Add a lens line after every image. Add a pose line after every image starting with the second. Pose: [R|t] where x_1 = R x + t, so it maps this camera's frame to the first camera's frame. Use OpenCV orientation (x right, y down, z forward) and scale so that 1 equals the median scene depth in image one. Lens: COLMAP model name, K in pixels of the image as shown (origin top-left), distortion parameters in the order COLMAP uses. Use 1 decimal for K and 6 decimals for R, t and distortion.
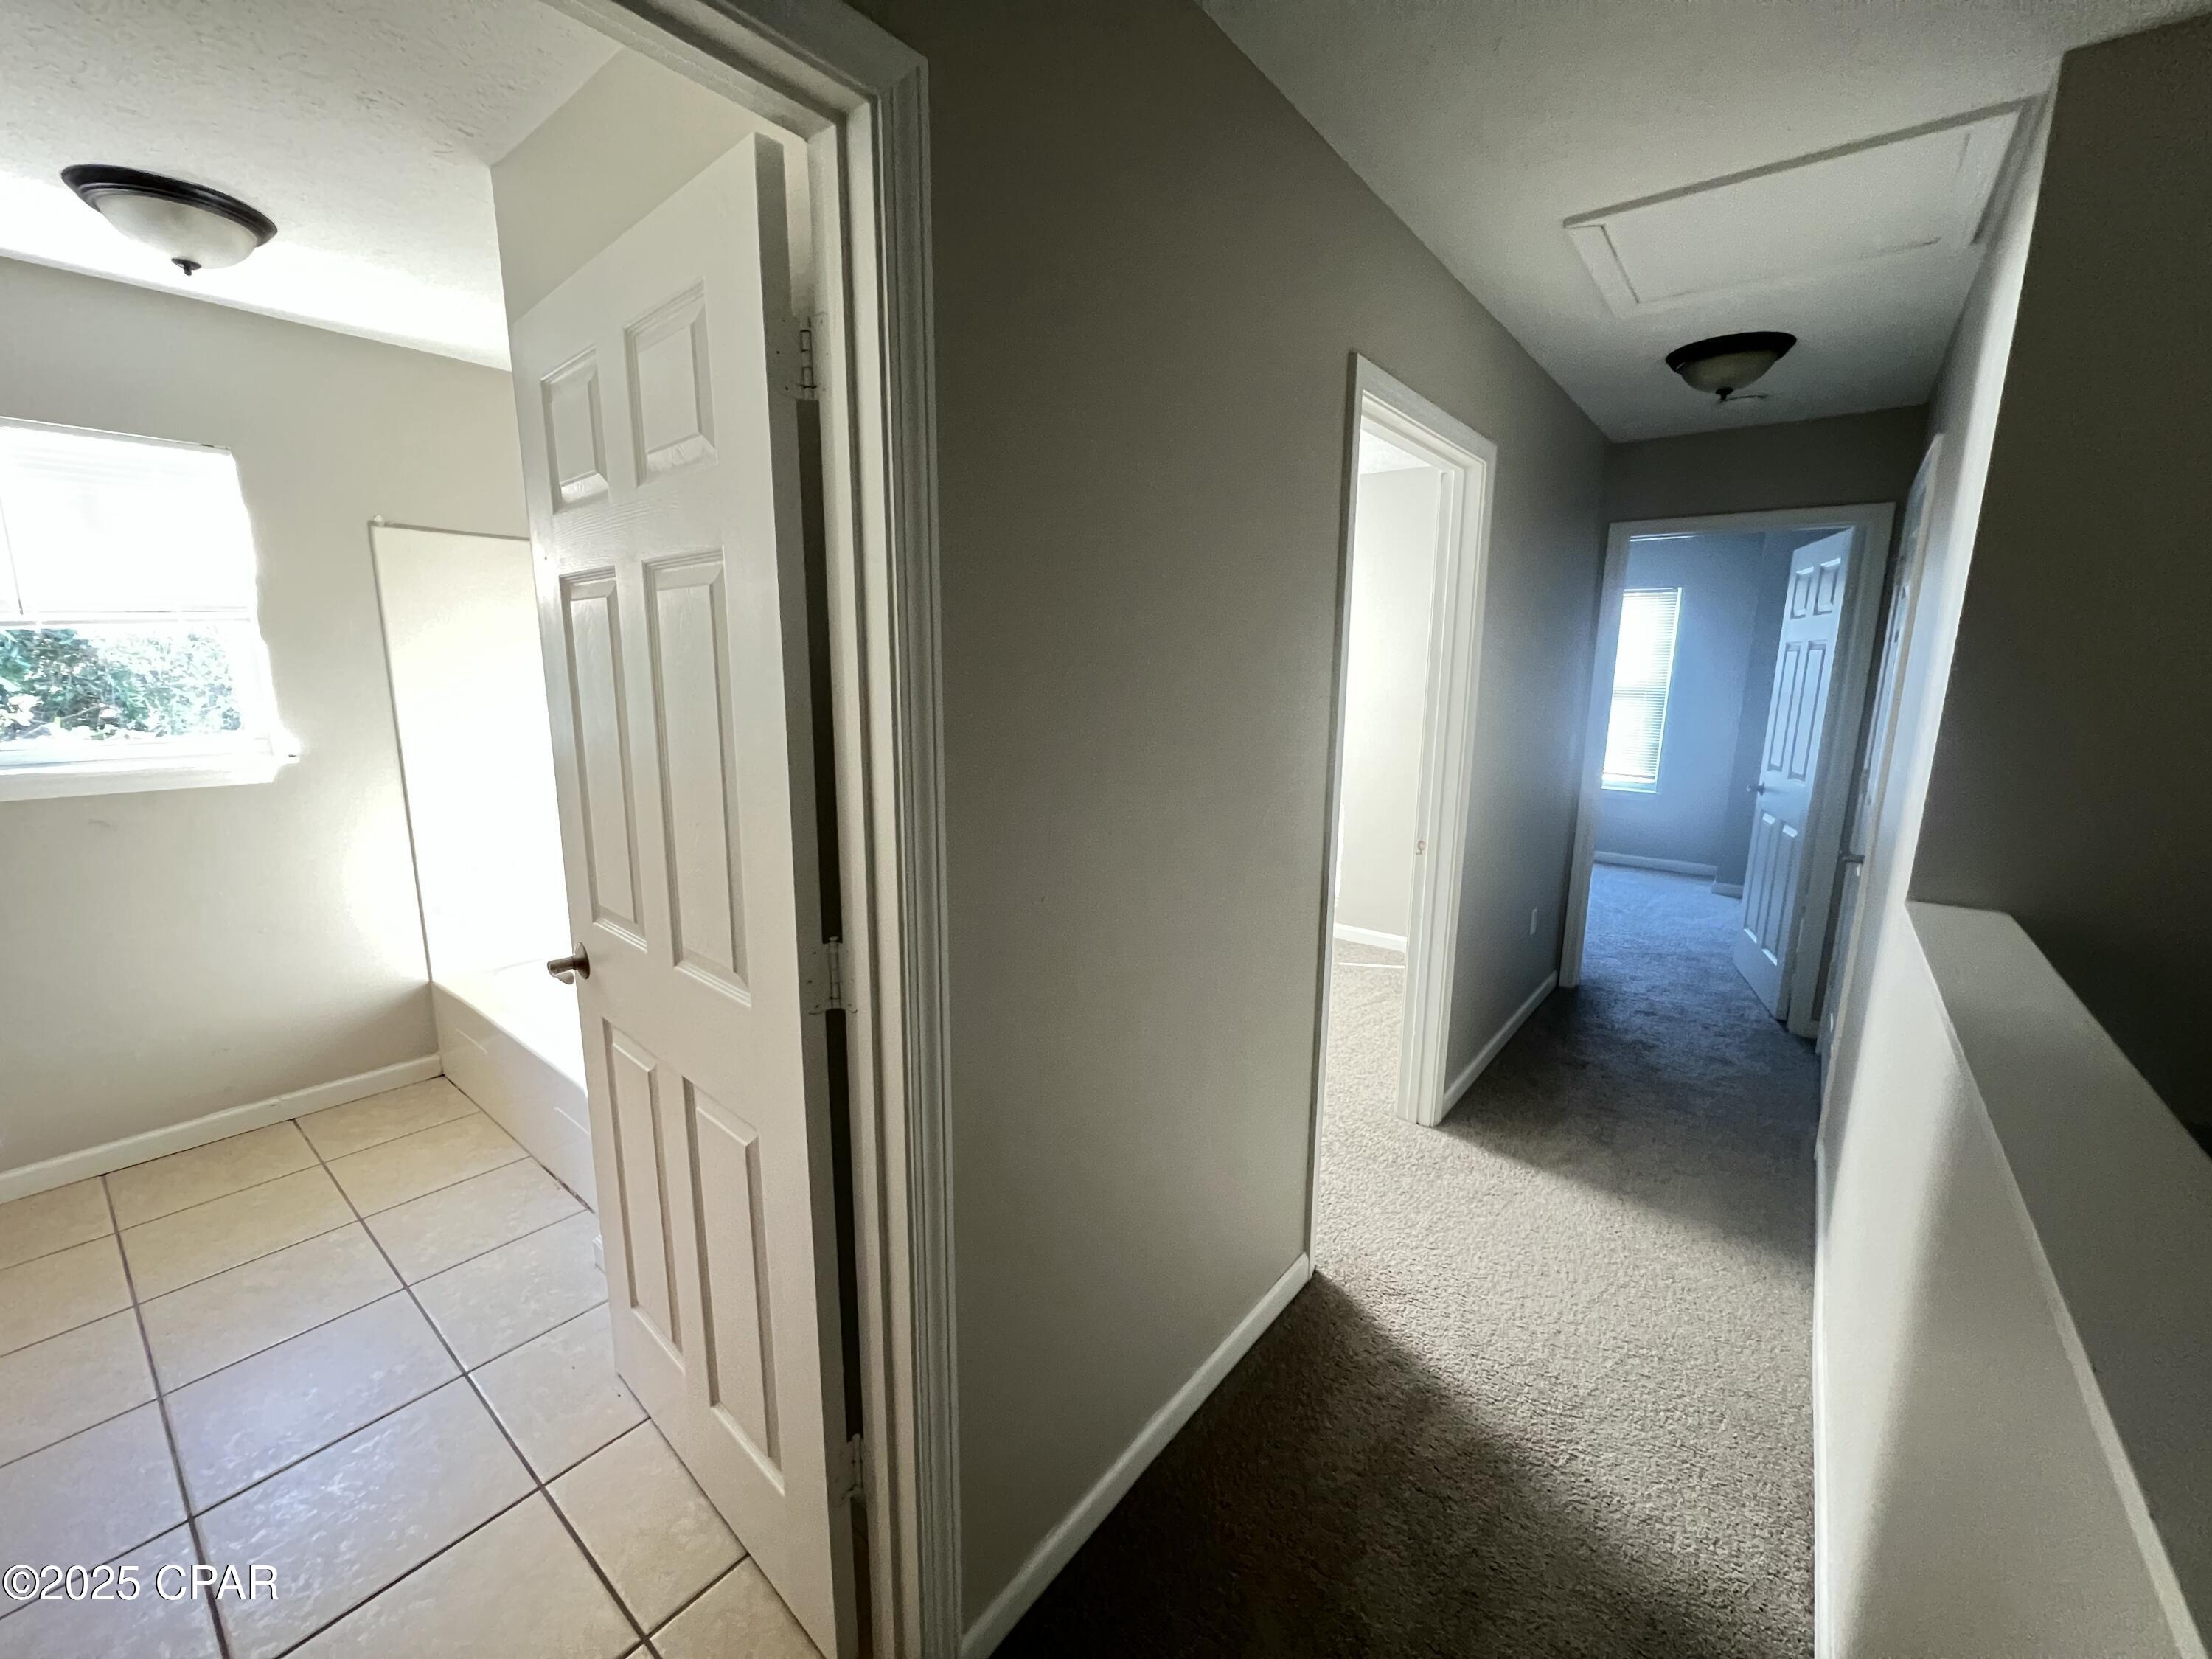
lens RADIAL K [[881.9, 0, 1106.0], [0, 881.9, 829.5], [0, 0, 1]] dist [-0.007790, 0.000060]
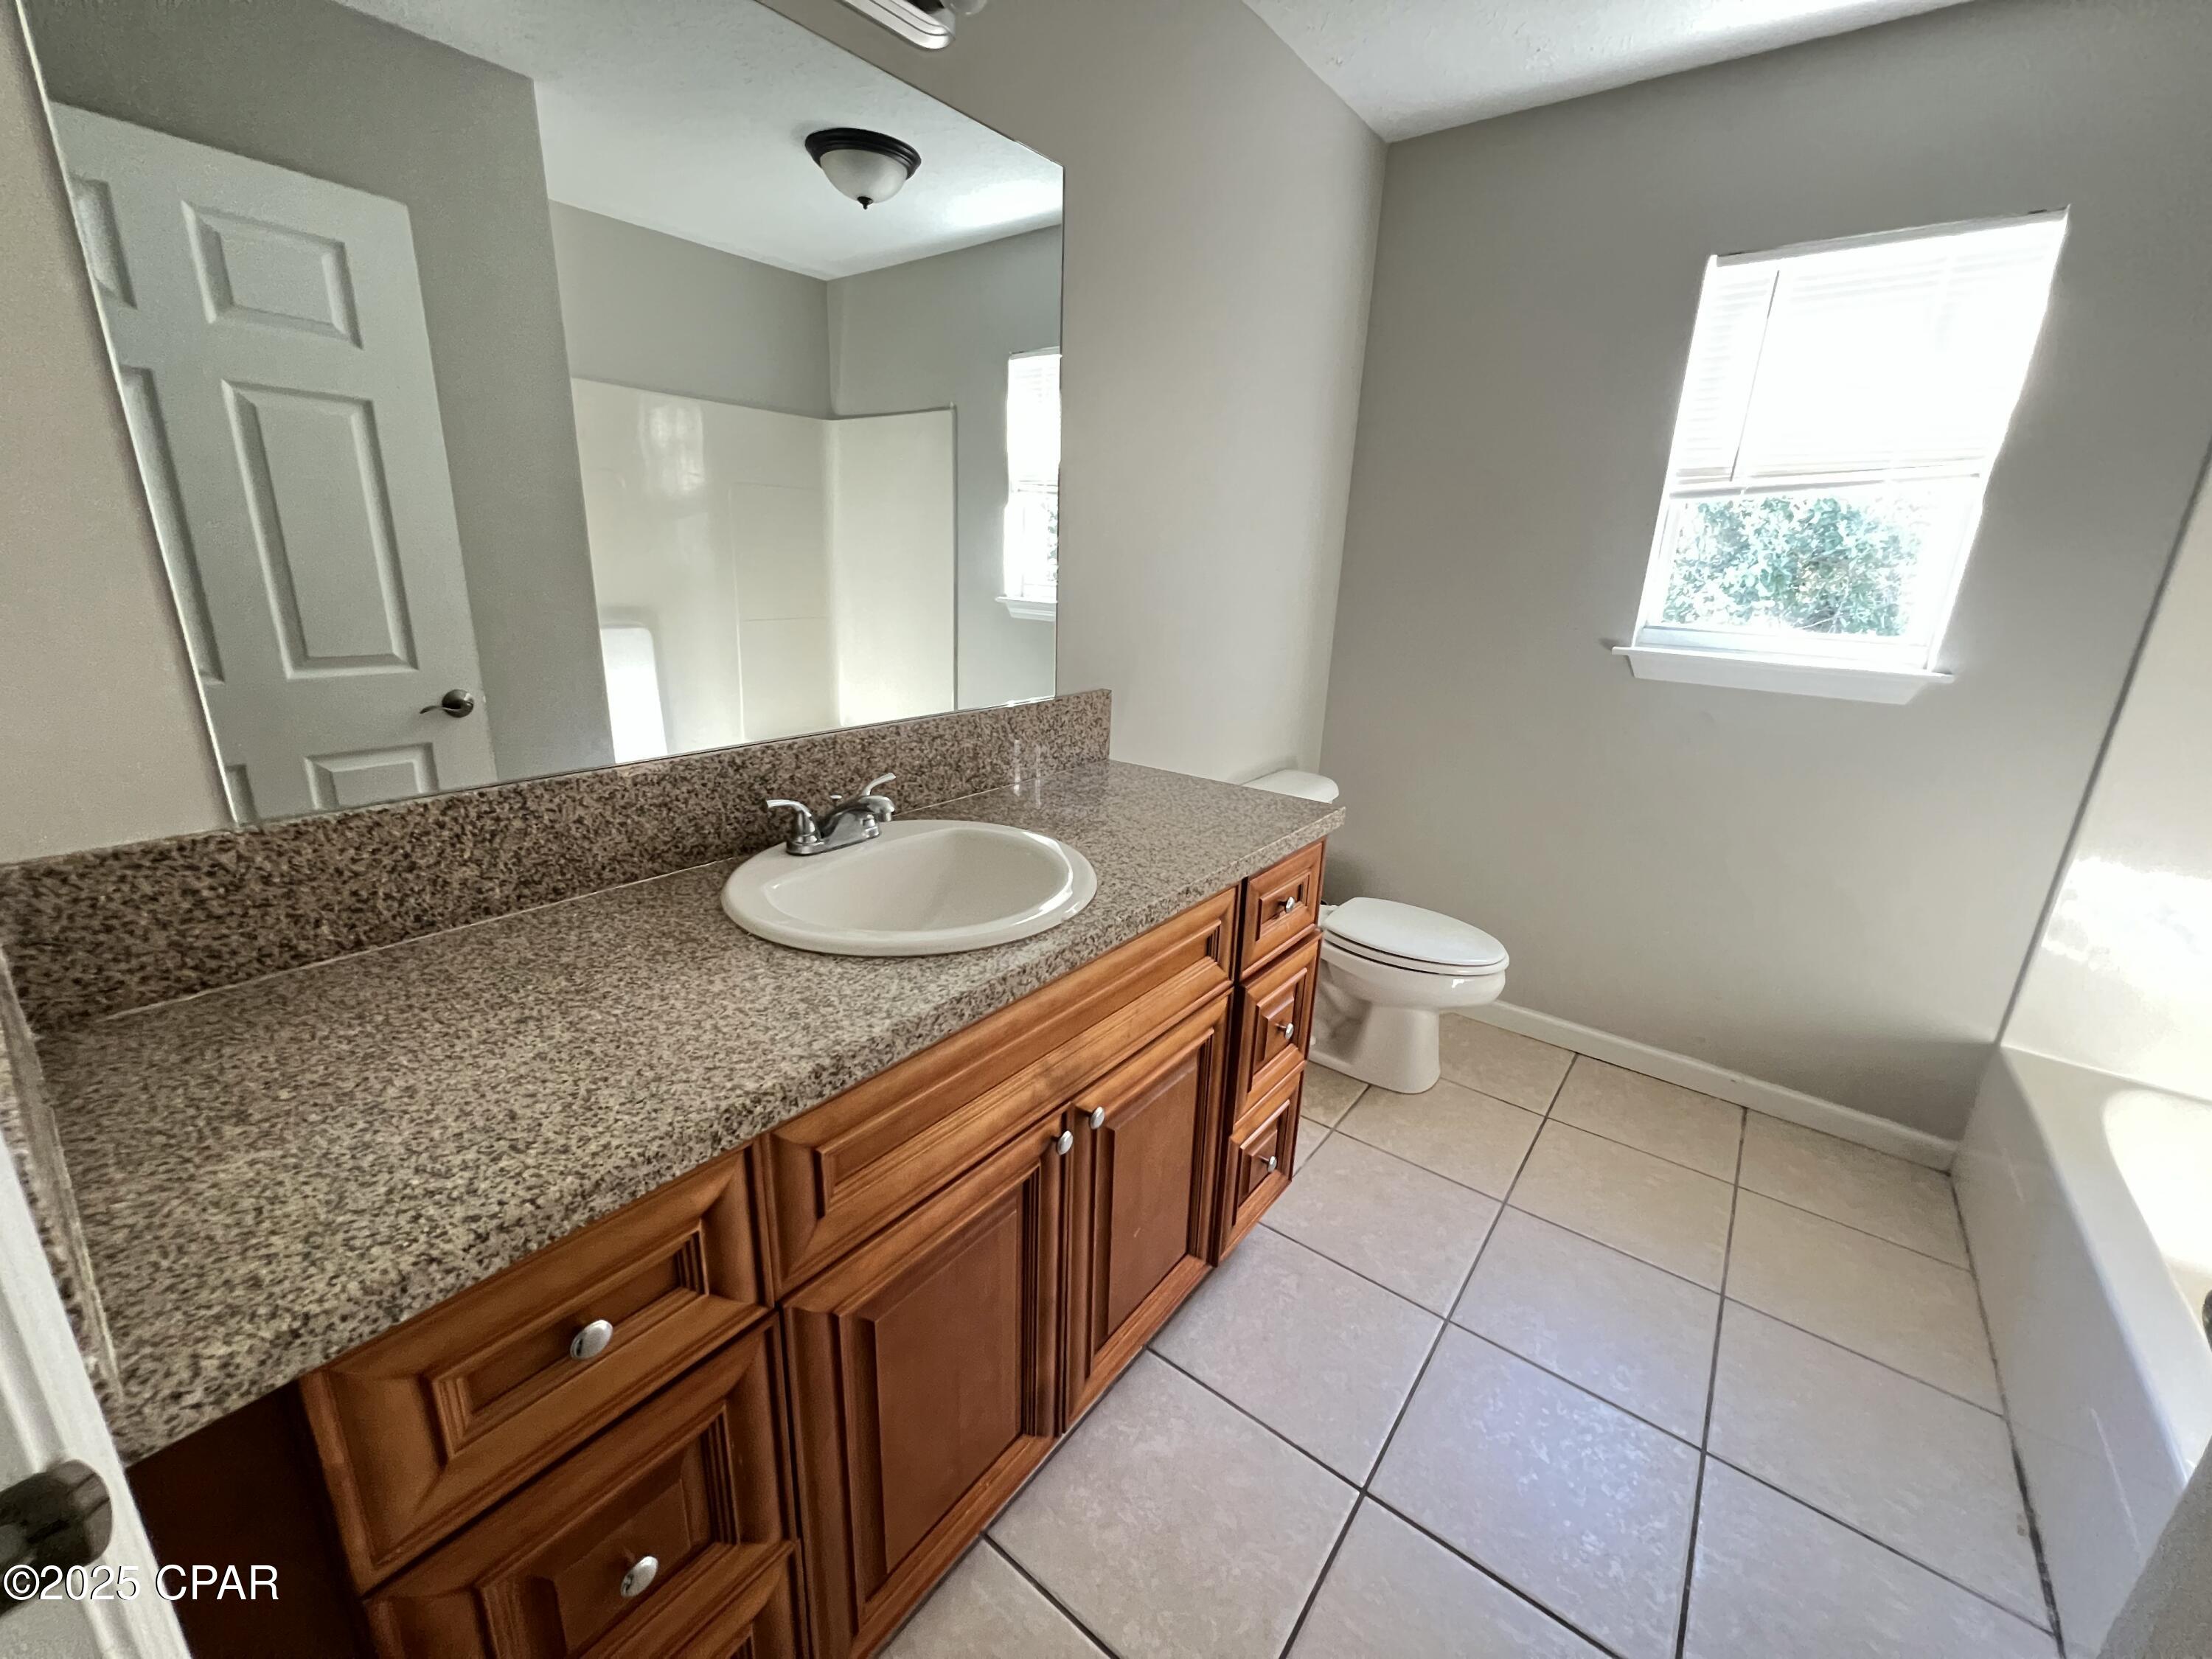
lens RADIAL K [[881.9, 0, 1106.0], [0, 881.9, 829.5], [0, 0, 1]] dist [-0.007790, 0.000060]
pose [[0.012506, 0.275296, -0.961278, -0.224344], [-0.219619, 0.938635, 0.265954, -0.003692], [0.975506, 0.207789, 0.072199, 0.312928]]
